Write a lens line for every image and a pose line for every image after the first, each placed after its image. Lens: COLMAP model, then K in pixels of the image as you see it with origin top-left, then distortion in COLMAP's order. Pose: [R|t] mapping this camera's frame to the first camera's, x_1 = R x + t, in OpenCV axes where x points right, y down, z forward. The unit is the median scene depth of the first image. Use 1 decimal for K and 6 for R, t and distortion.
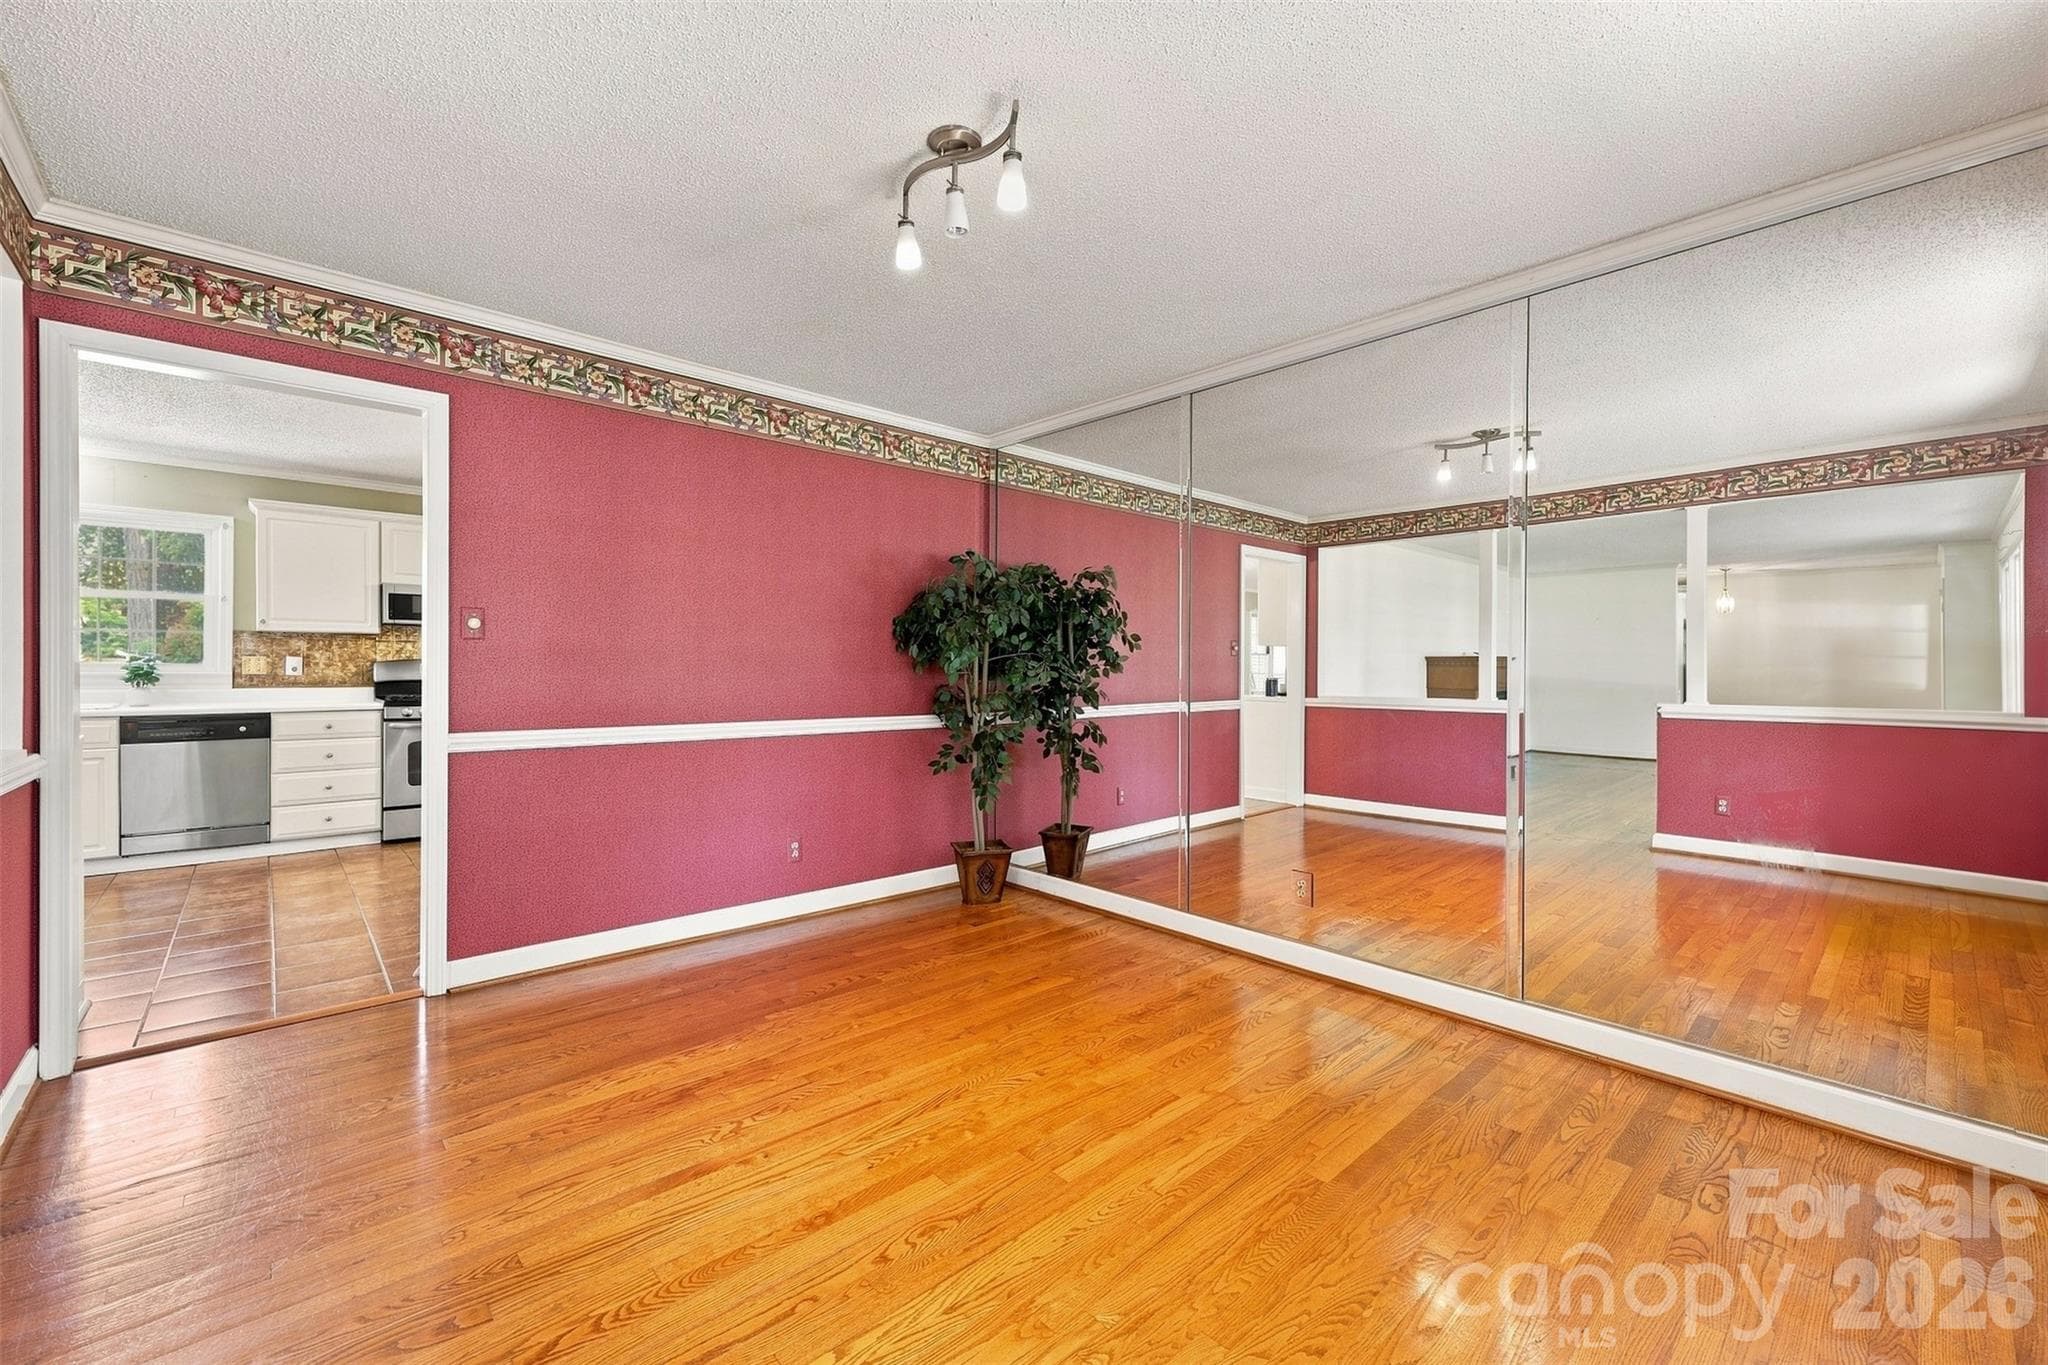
lens RADIAL K [[839.4, 0, 1010.3], [0, 839.4, 669.3], [0, 0, 1]] dist [0.014570, -0.001355]
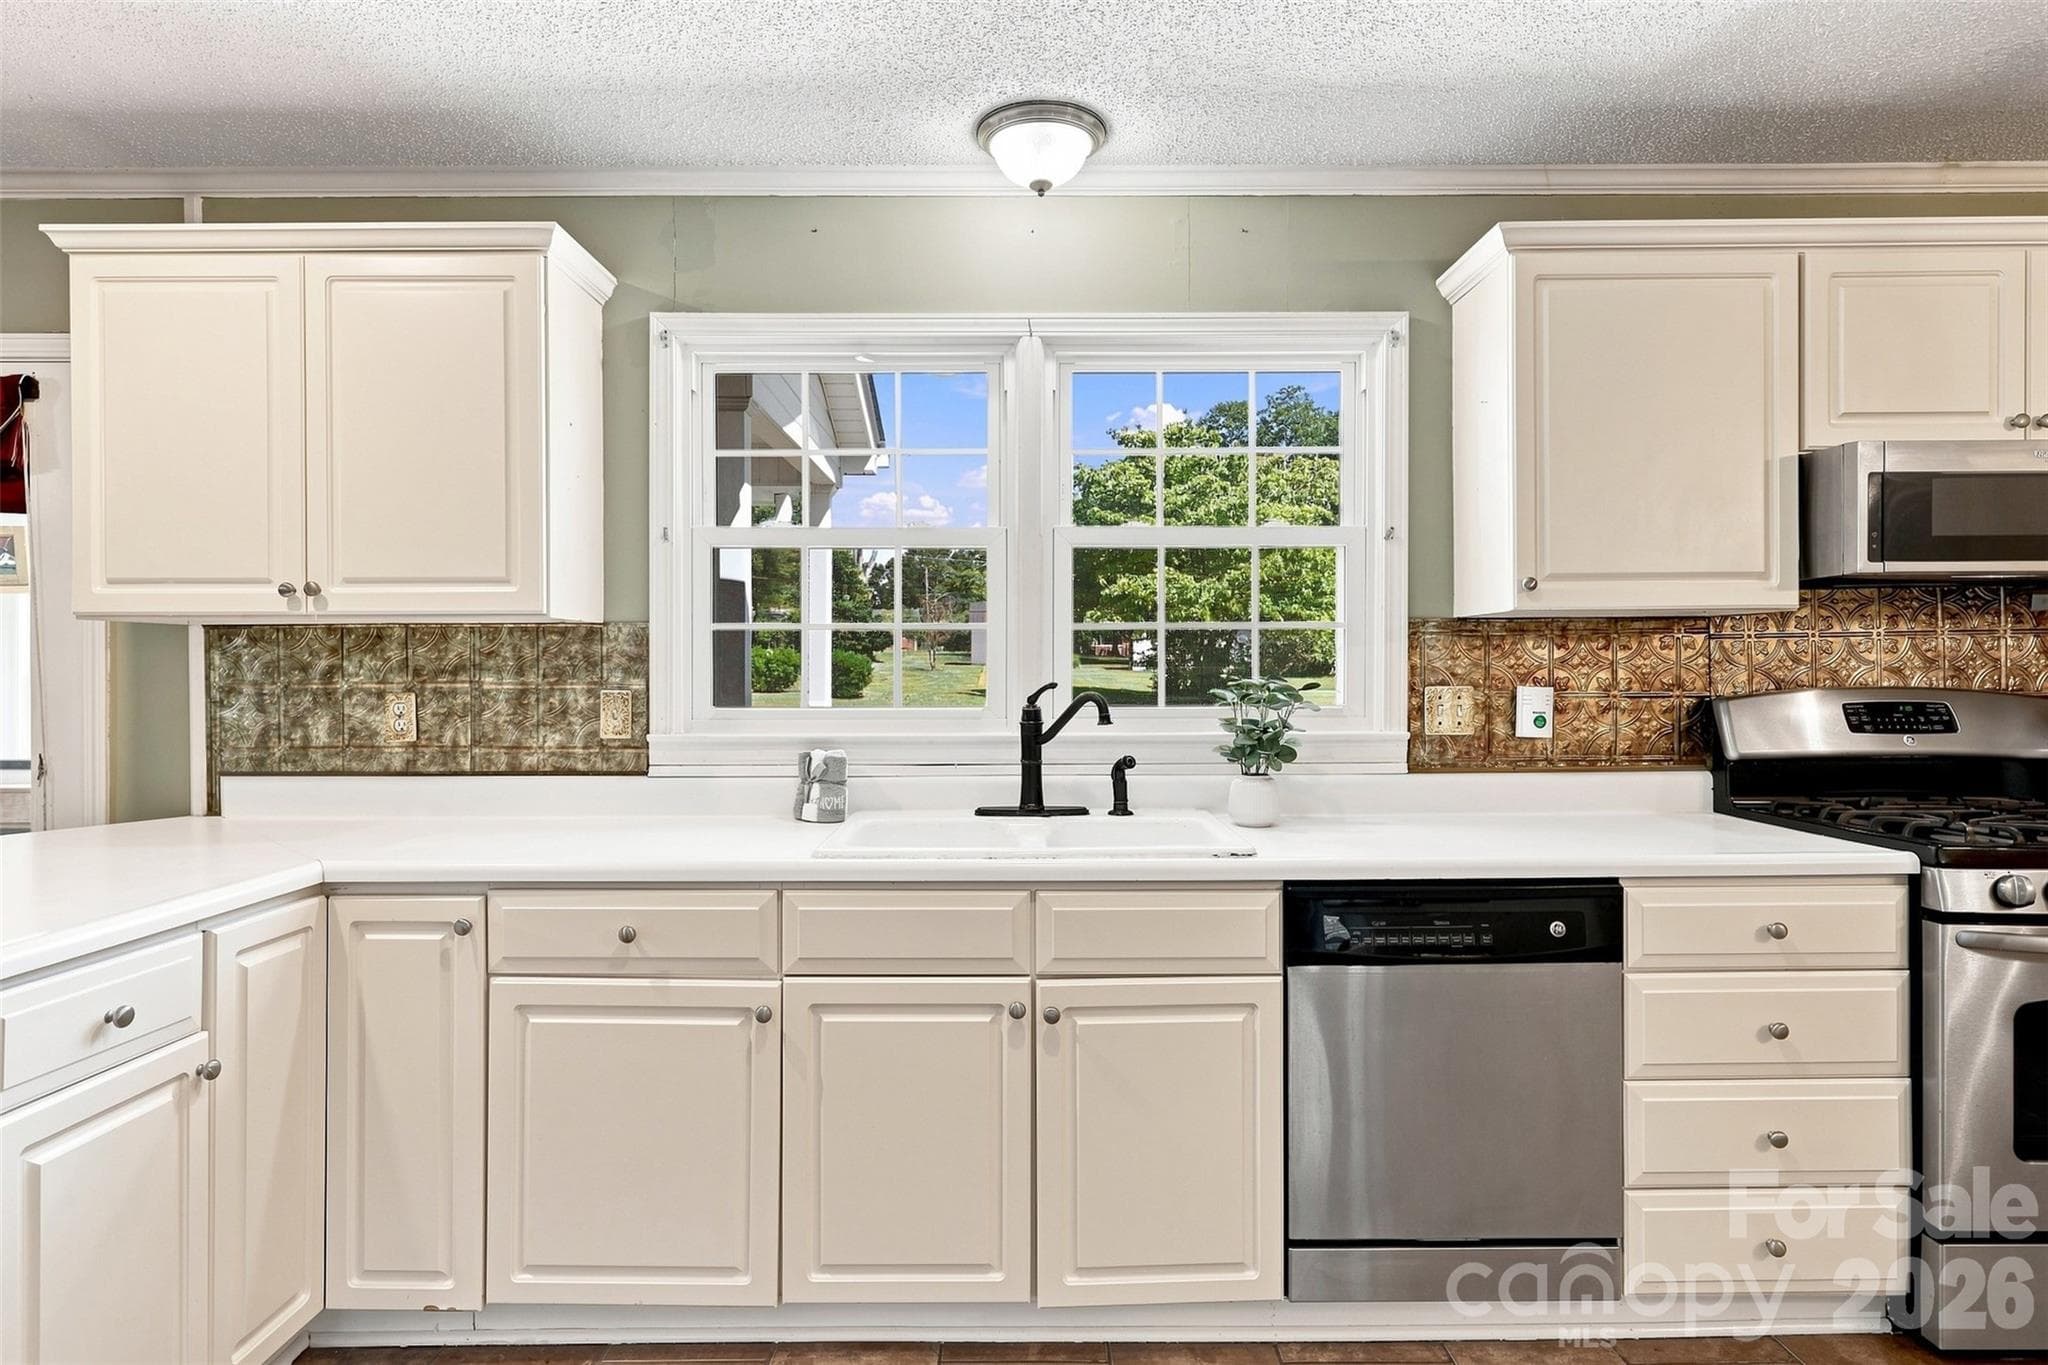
lens RADIAL K [[1097.8, 0, 1022.9], [0, 1097.8, 671.0], [0, 0, 1]] dist [0.005791, 0.000687]
pose [[0.739421, -0.009144, -0.673182, -0.713852], [0.010923, 0.999939, -0.001584, -0.023551], [0.673155, -0.006182, 0.739476, 0.526792]]
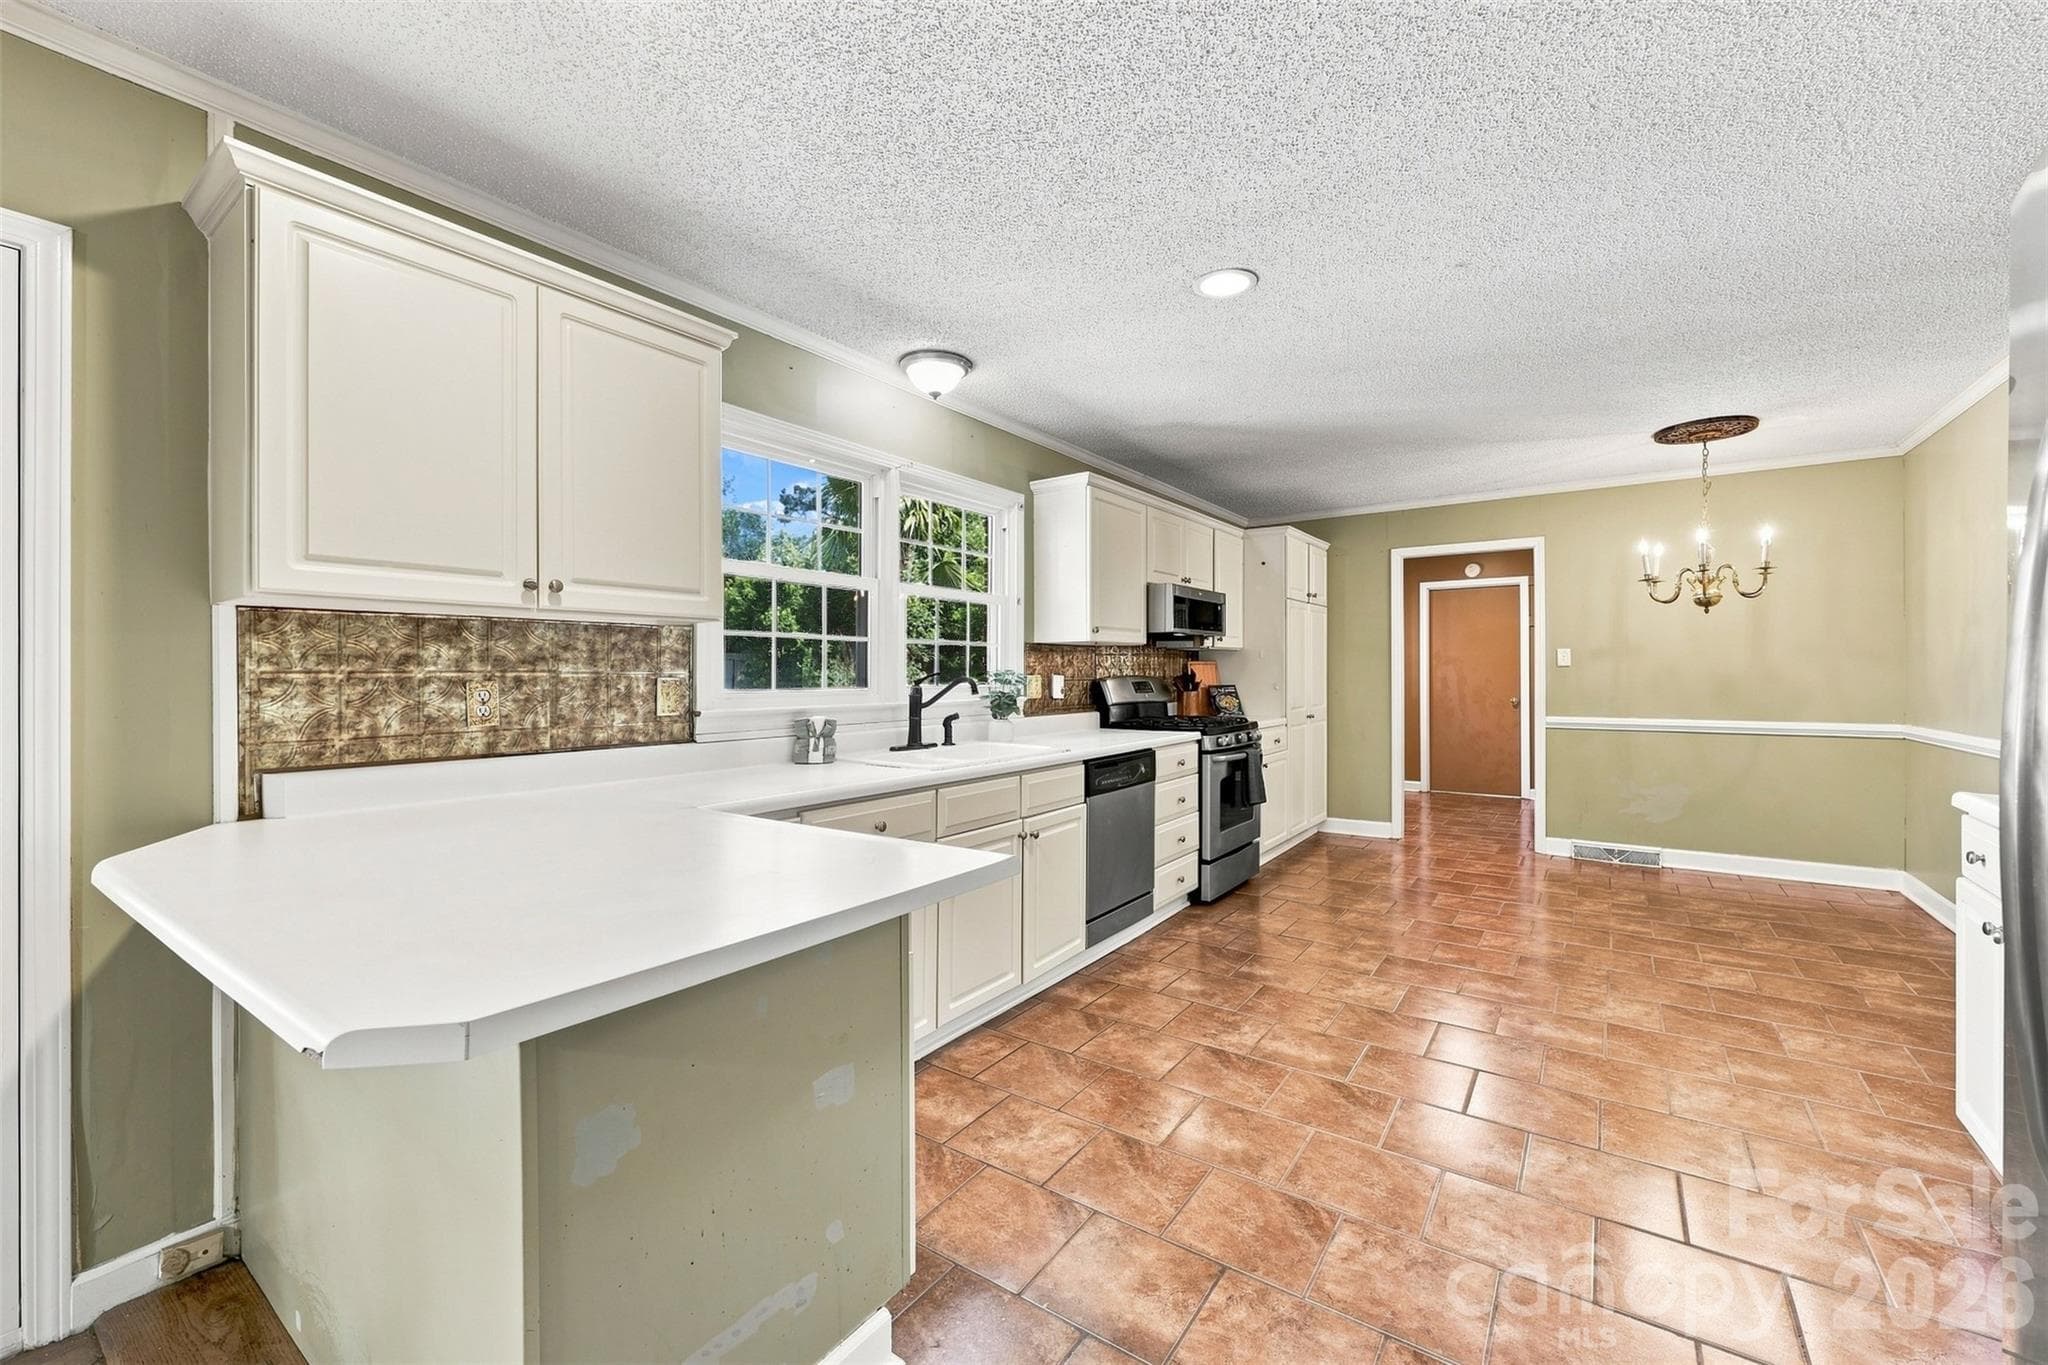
lens RADIAL K [[839.4, 0, 1024.5], [0, 839.4, 670.4], [0, 0, 1]] dist [0.014570, -0.001355]
pose [[0.975111, -0.009605, 0.221511, -1.080126], [0.009905, 0.999951, -0.000242, -0.020063], [-0.221498, 0.002431, 0.975158, 0.256022]]
